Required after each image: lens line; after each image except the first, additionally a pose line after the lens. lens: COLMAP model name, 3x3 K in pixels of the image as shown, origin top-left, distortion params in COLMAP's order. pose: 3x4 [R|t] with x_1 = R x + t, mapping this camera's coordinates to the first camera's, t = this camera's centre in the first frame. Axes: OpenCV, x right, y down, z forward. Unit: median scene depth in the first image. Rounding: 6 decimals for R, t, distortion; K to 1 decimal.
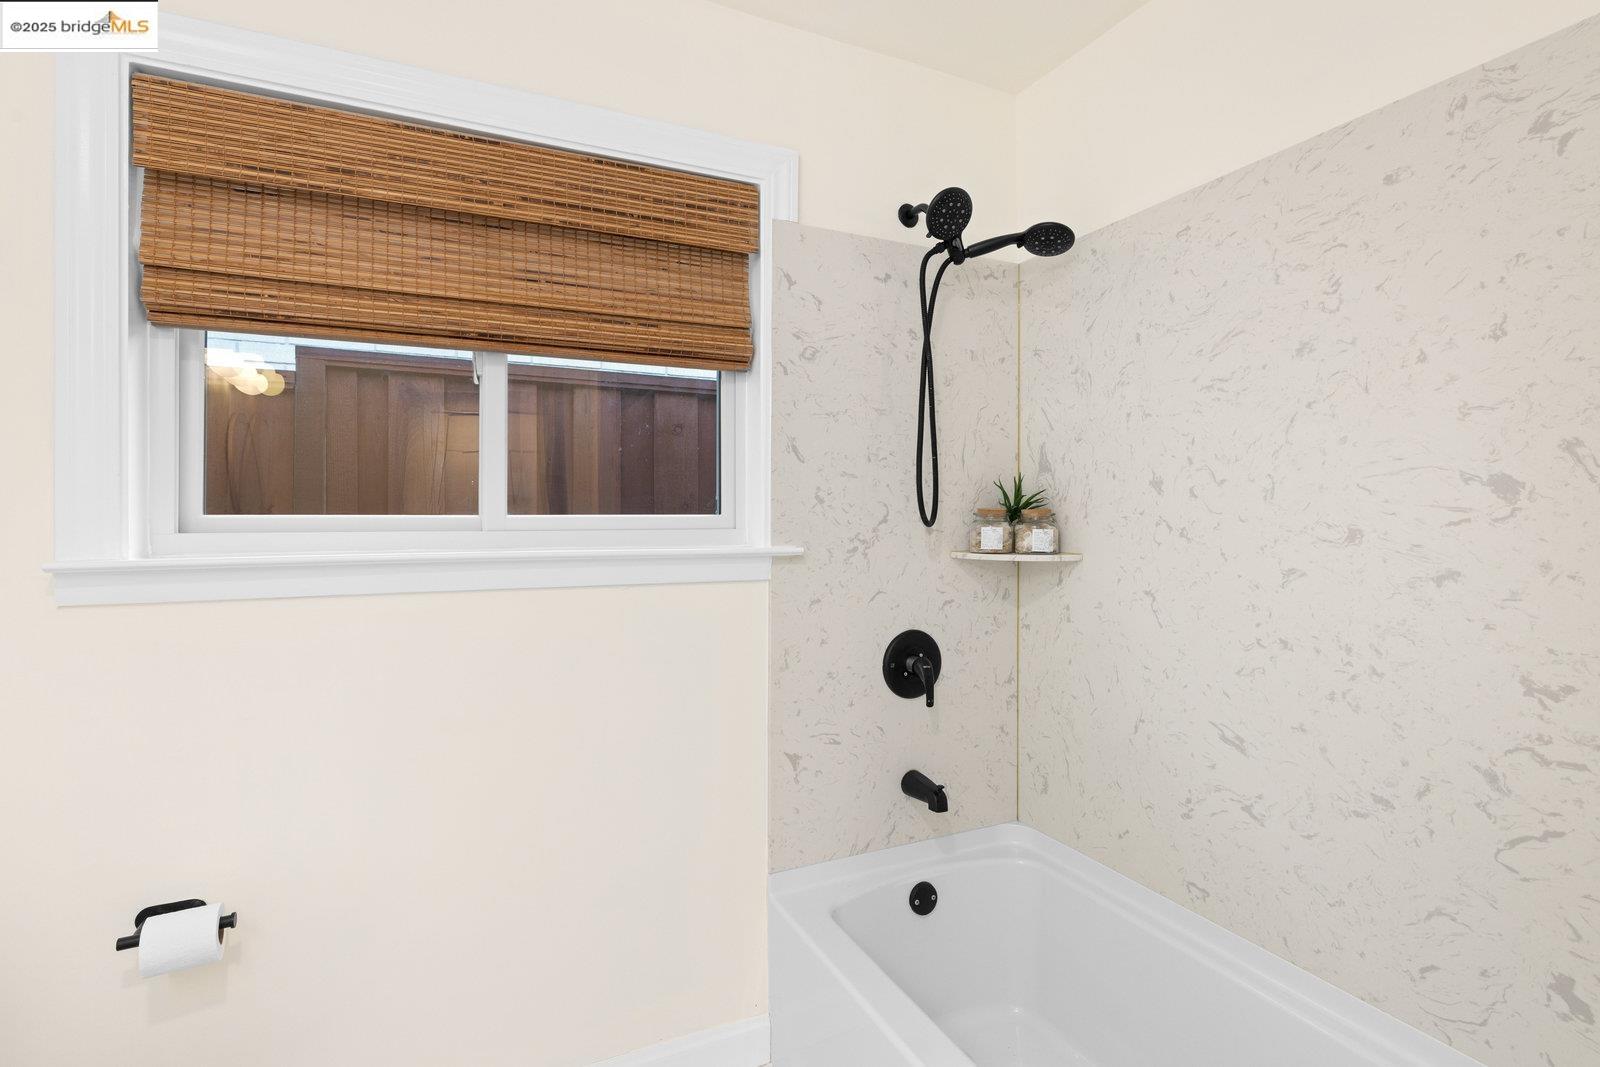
lens RADIAL K [[805.5, 0, 796.9], [0, 805.5, 499.4], [0, 0, 1]] dist [0.005168, 0.001330]
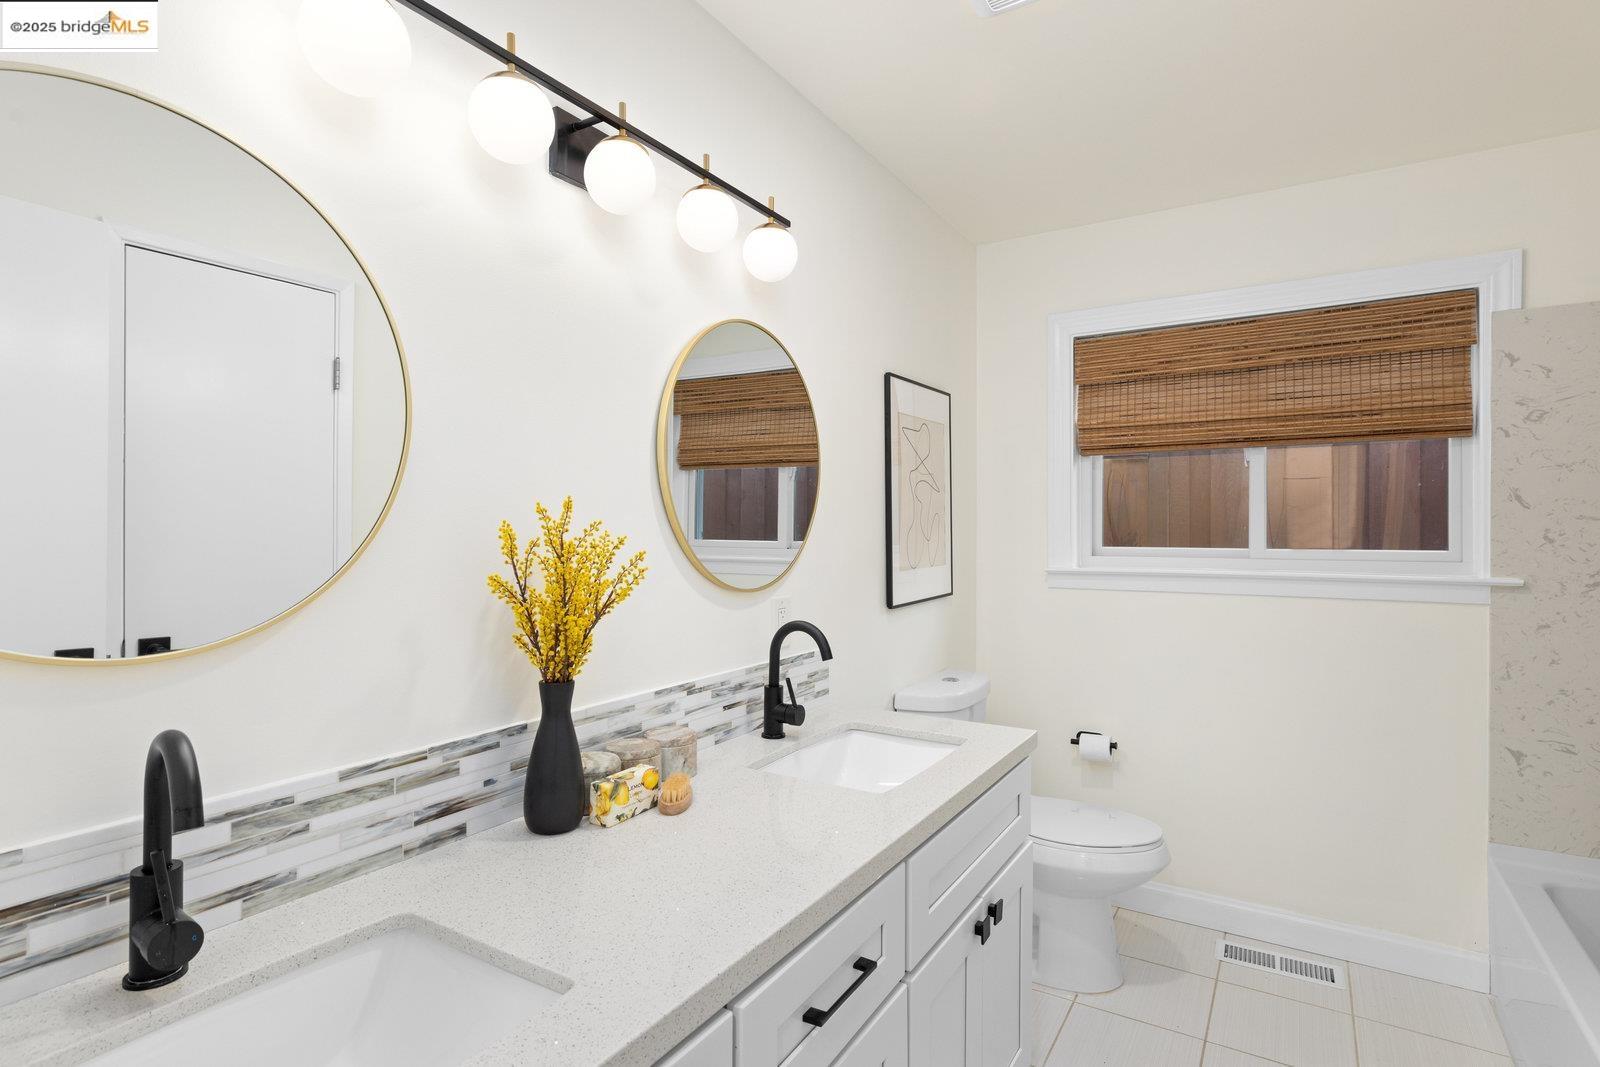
lens RADIAL K [[839.7, 0, 799.4], [0, 839.7, 532.8], [0, 0, 1]] dist [-0.017492, -0.000108]
pose [[0.539753, -0.001305, -0.841823, 0.491570], [0.003454, 0.999994, 0.000665, -0.015631], [0.841816, -0.003267, 0.539754, -0.611275]]
